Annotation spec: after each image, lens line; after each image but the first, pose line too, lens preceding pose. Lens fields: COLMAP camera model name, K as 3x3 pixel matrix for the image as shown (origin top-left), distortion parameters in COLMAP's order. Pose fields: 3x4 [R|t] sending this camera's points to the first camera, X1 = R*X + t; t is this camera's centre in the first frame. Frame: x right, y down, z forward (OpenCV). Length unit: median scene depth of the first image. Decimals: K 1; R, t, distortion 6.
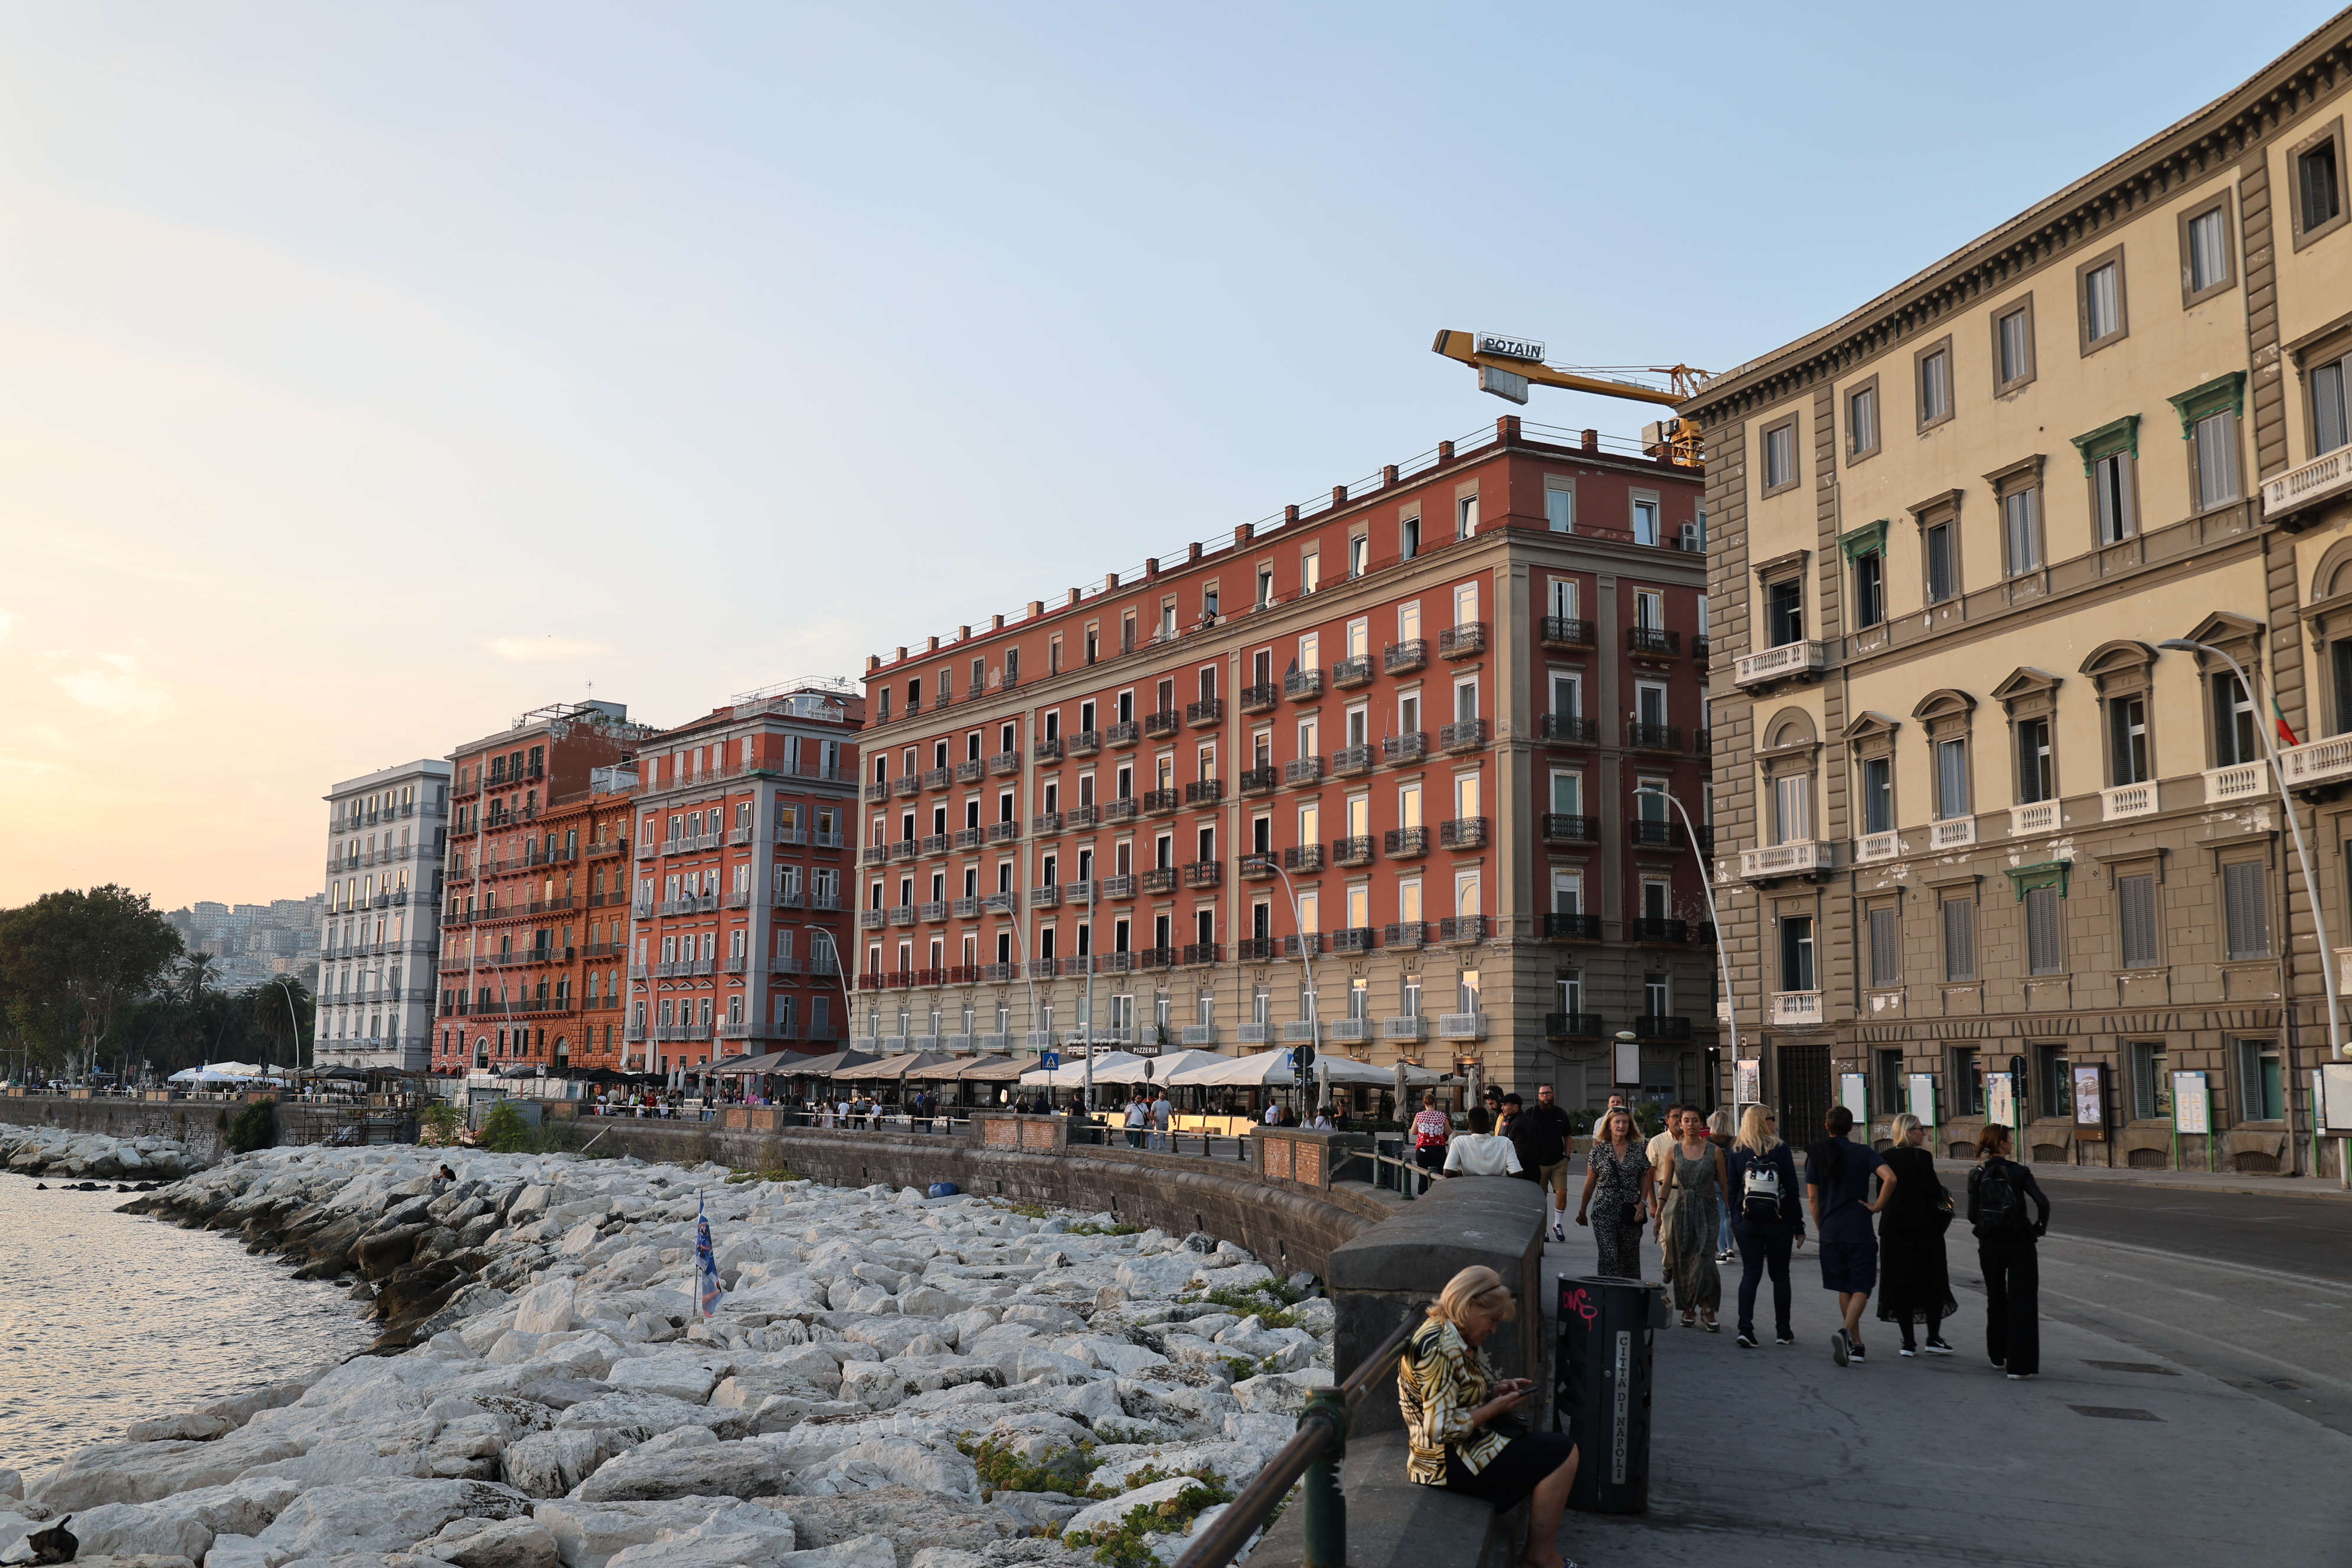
lens RADIAL K [[2272.4, 0, 1176.0], [0, 2272.4, 784.0], [0, 0, 1]] dist [0.000240, 0.000095]
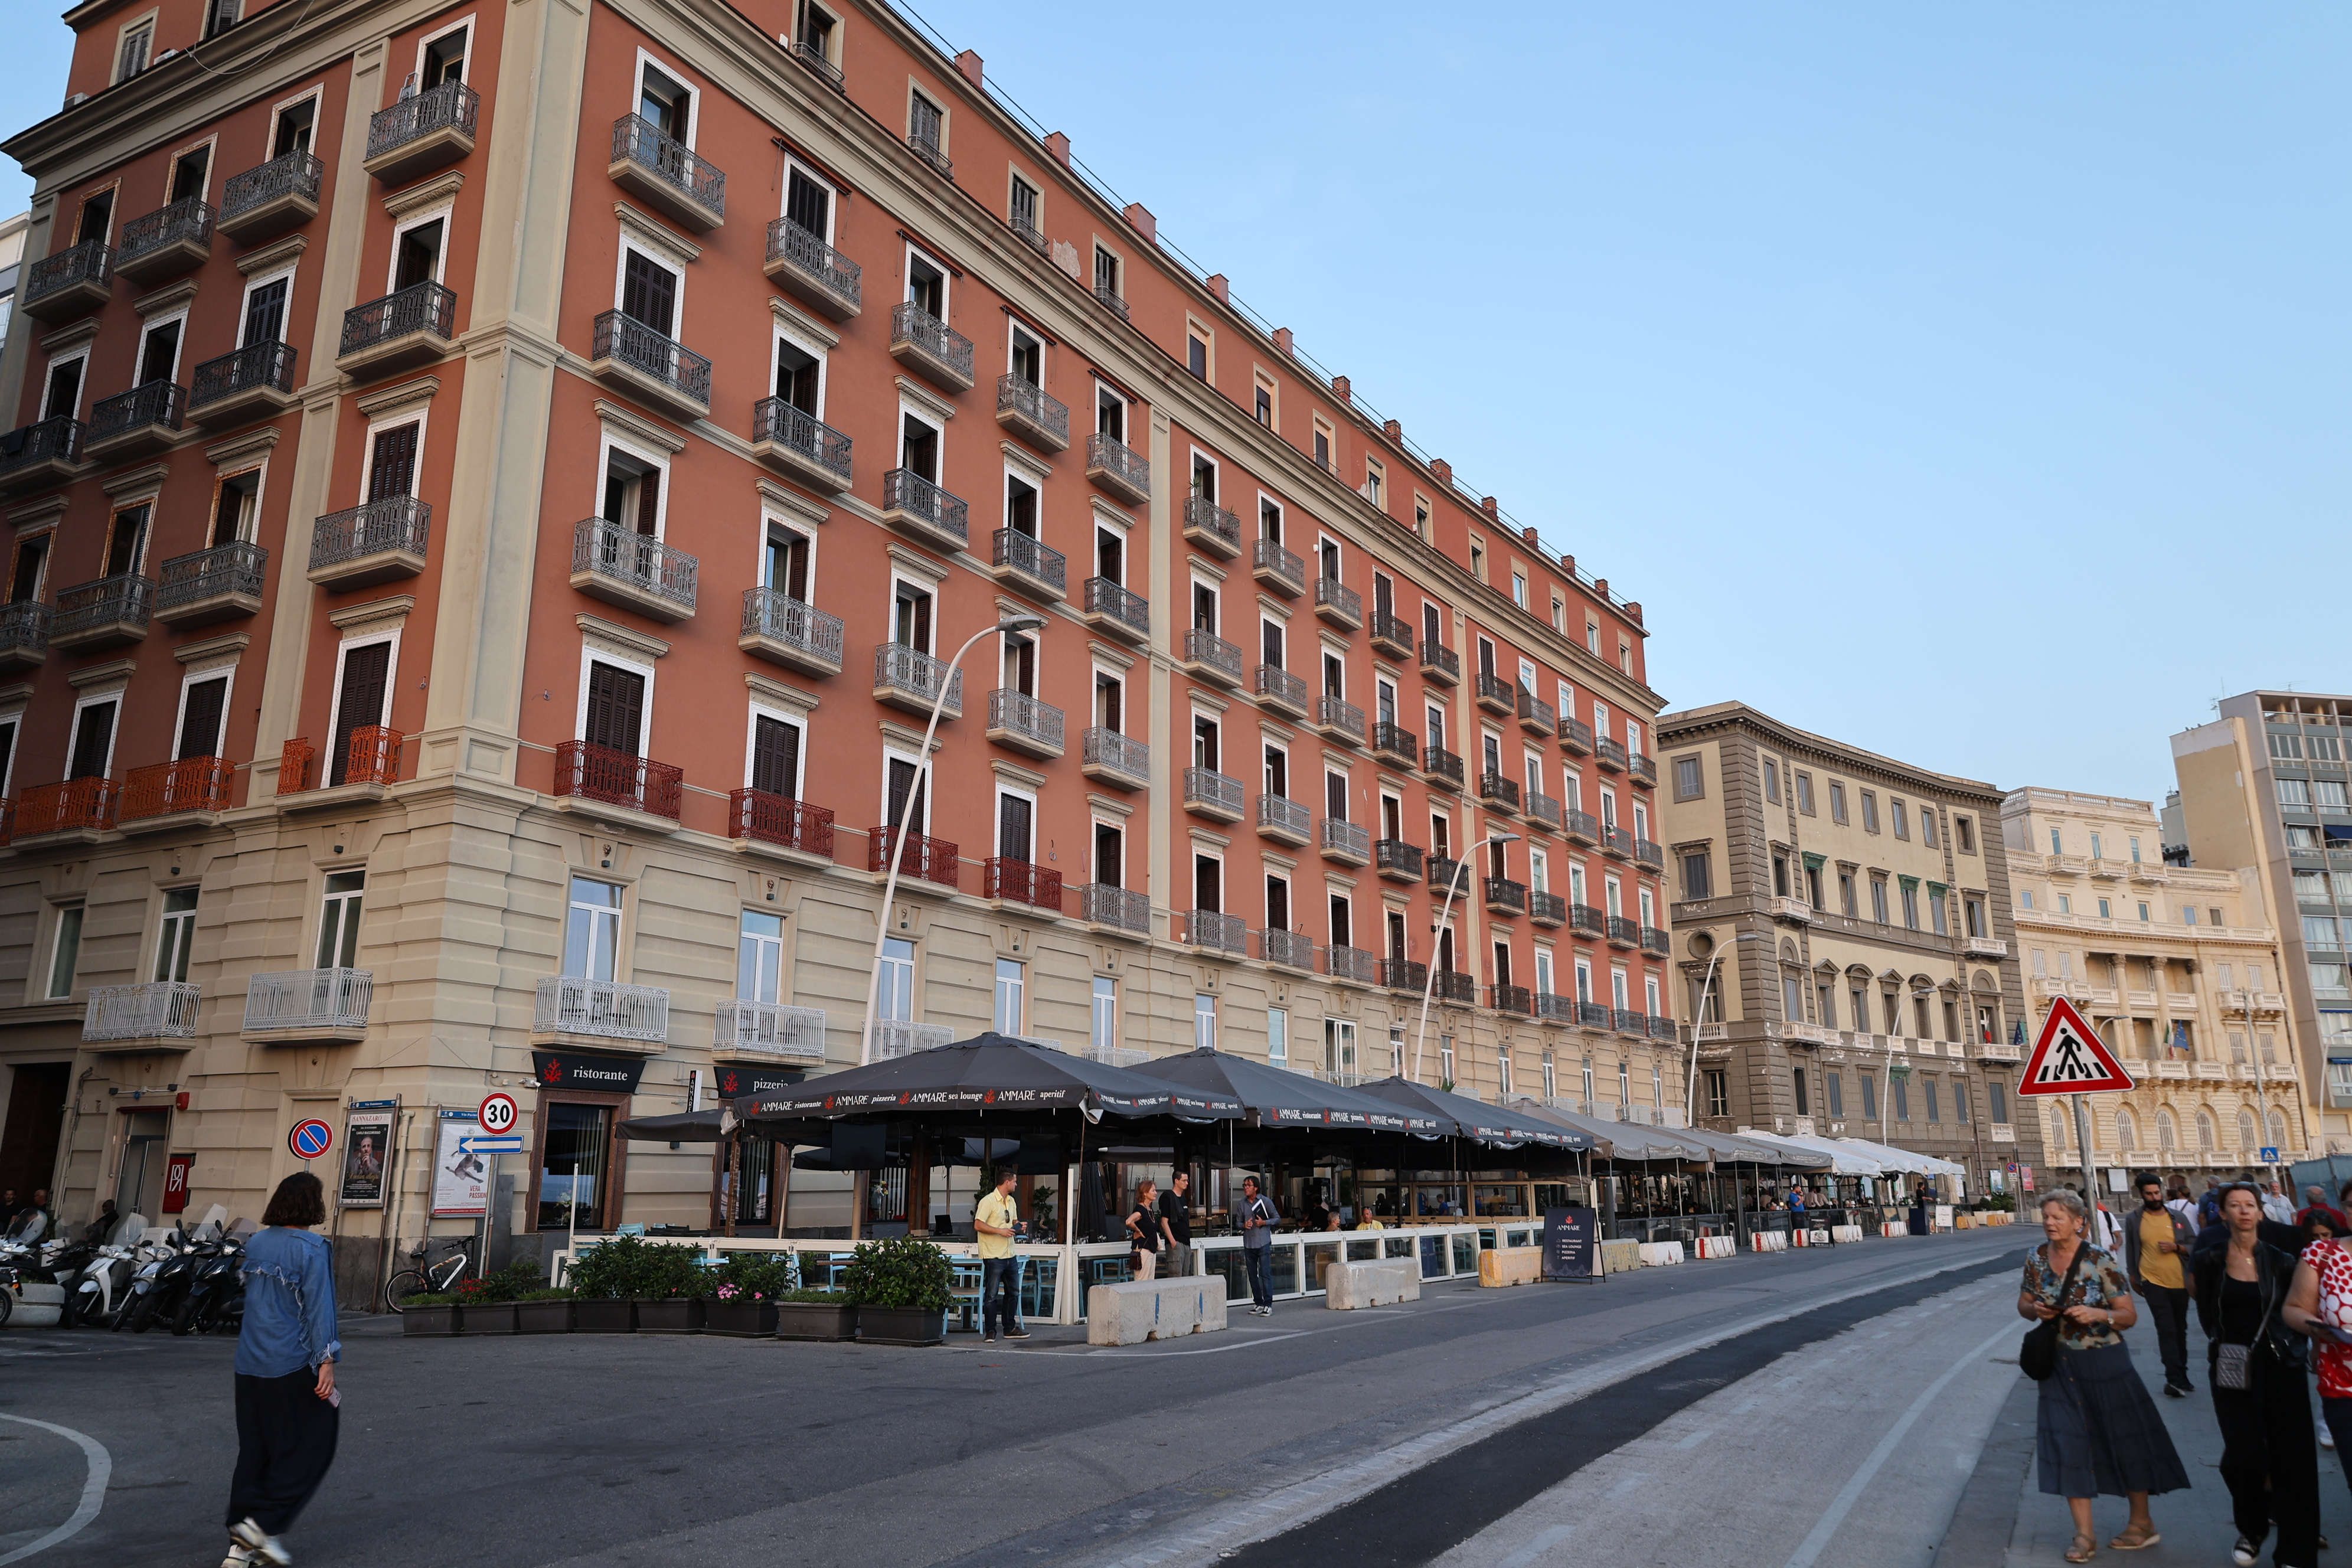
lens RADIAL K [[1623.3, 0, 1176.0], [0, 1623.3, 784.0], [0, 0, 1]] dist [-0.003229, -0.001976]
pose [[-0.397179, 0.223193, 0.890187, -0.664896], [-0.117264, 0.949684, -0.290430, 0.271684], [-0.910219, -0.219740, -0.351022, 1.995455]]
